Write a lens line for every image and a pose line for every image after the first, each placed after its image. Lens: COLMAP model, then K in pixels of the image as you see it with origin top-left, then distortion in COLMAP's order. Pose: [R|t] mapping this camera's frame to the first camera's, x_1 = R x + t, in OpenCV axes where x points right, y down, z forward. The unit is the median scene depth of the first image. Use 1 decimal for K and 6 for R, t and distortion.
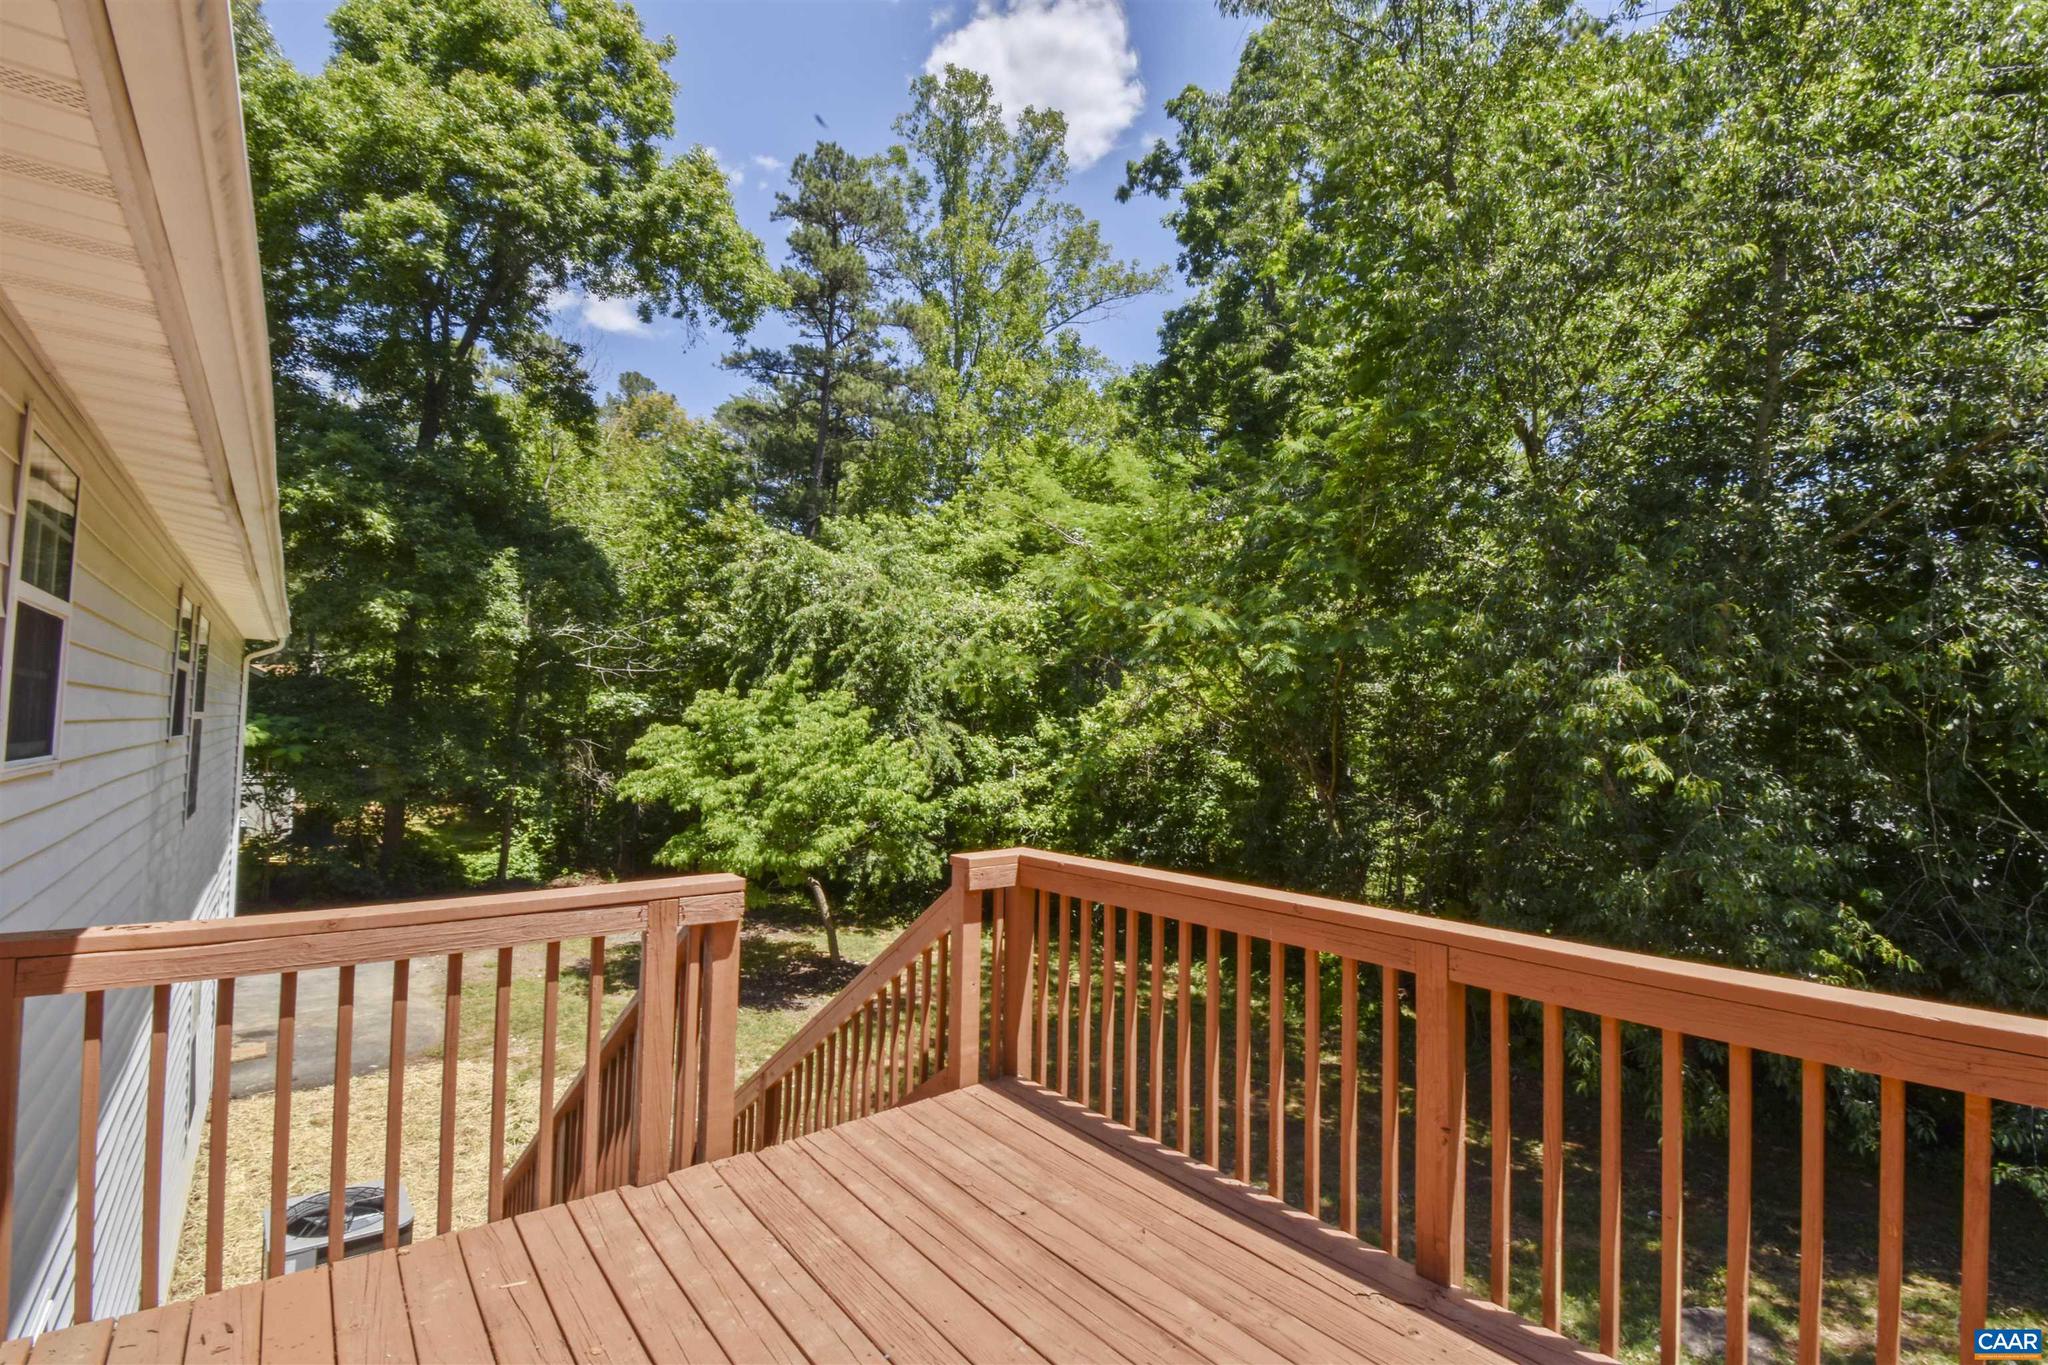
lens RADIAL K [[932.4, 0, 1015.9], [0, 932.4, 687.6], [0, 0, 1]] dist [0.001233, -0.016828]
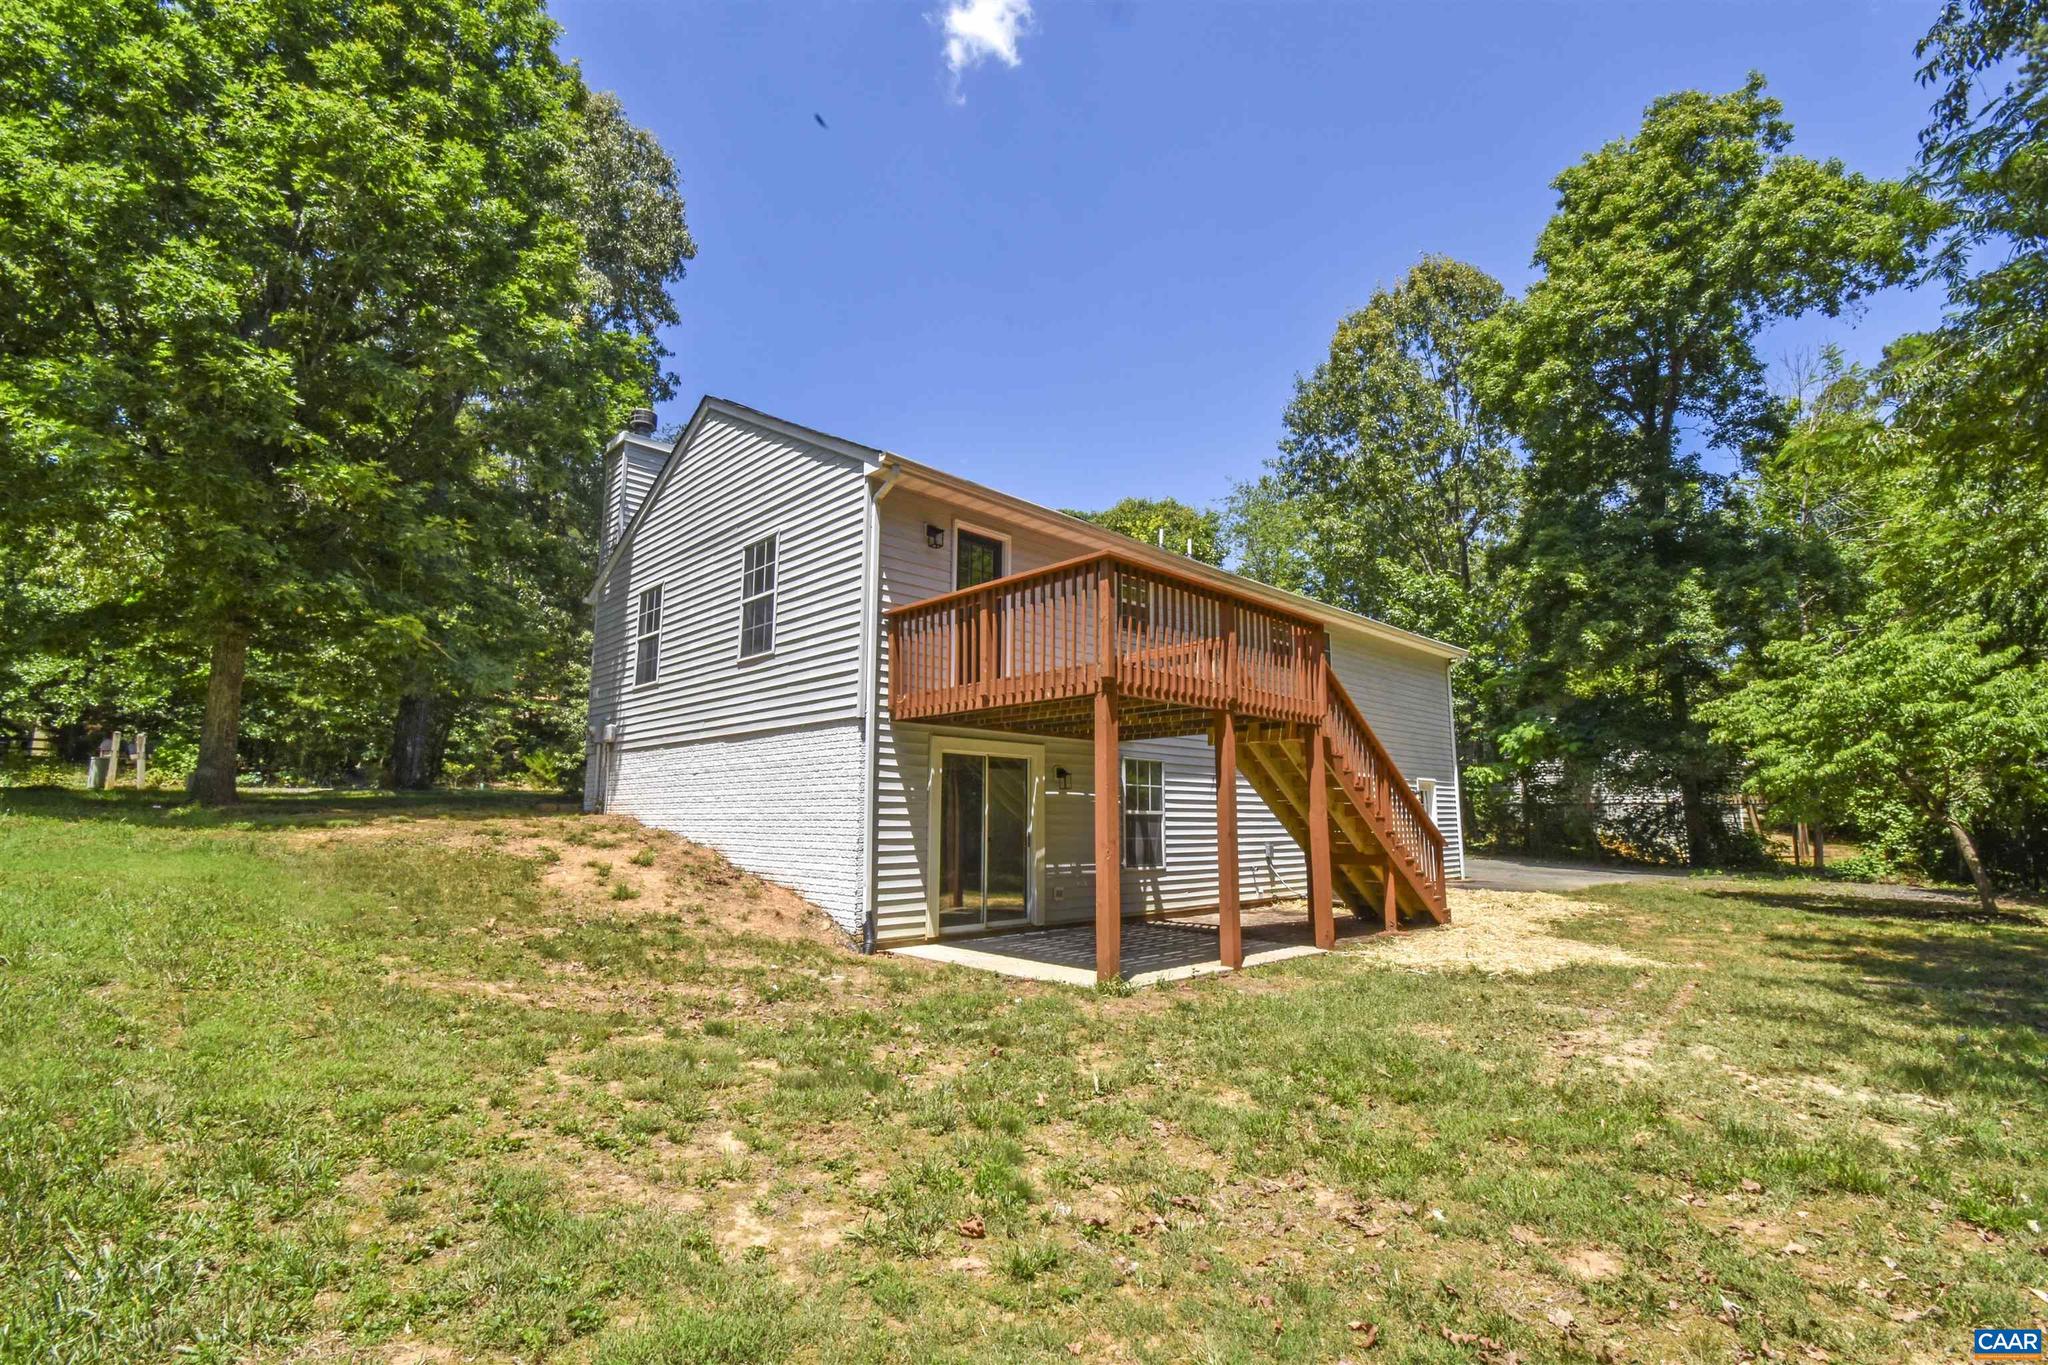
lens RADIAL K [[932.4, 0, 1015.9], [0, 932.4, 687.6], [0, 0, 1]] dist [0.001233, -0.016828]
pose [[0.095234, -0.168152, -0.981150, 0.357665], [0.047844, 0.985264, -0.164213, 0.106306], [0.994304, -0.031303, 0.101876, -0.008470]]
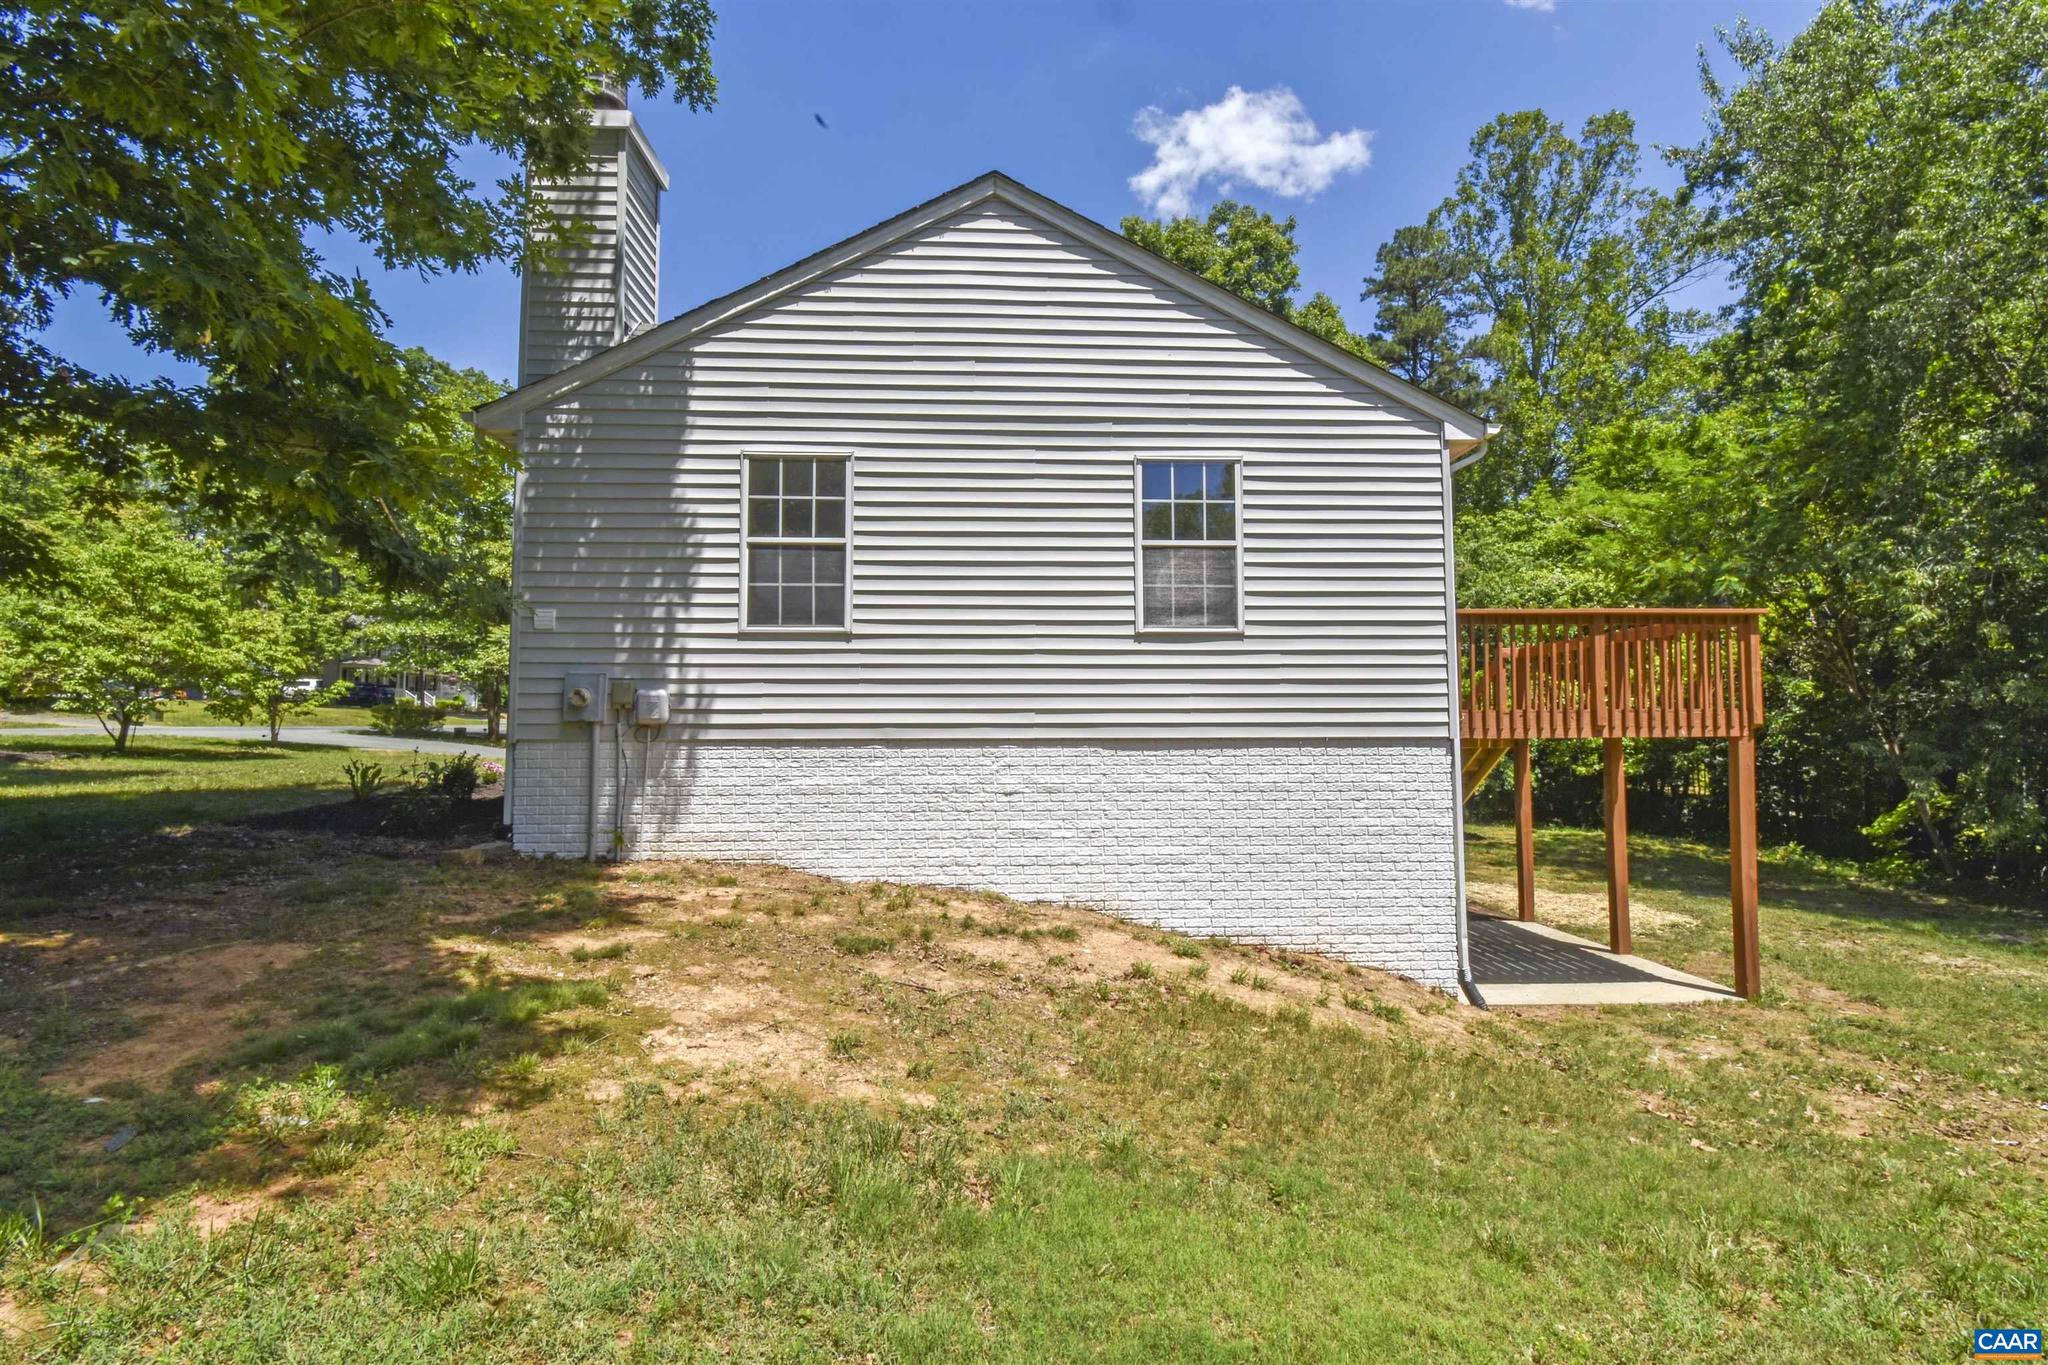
lens RADIAL K [[932.4, 0, 1015.9], [0, 932.4, 687.6], [0, 0, 1]] dist [0.001233, -0.016828]
pose [[0.817939, -0.055034, -0.572667, 0.057322], [0.051415, 0.998424, -0.022514, 0.039313], [0.573003, -0.011029, 0.819479, -0.354191]]
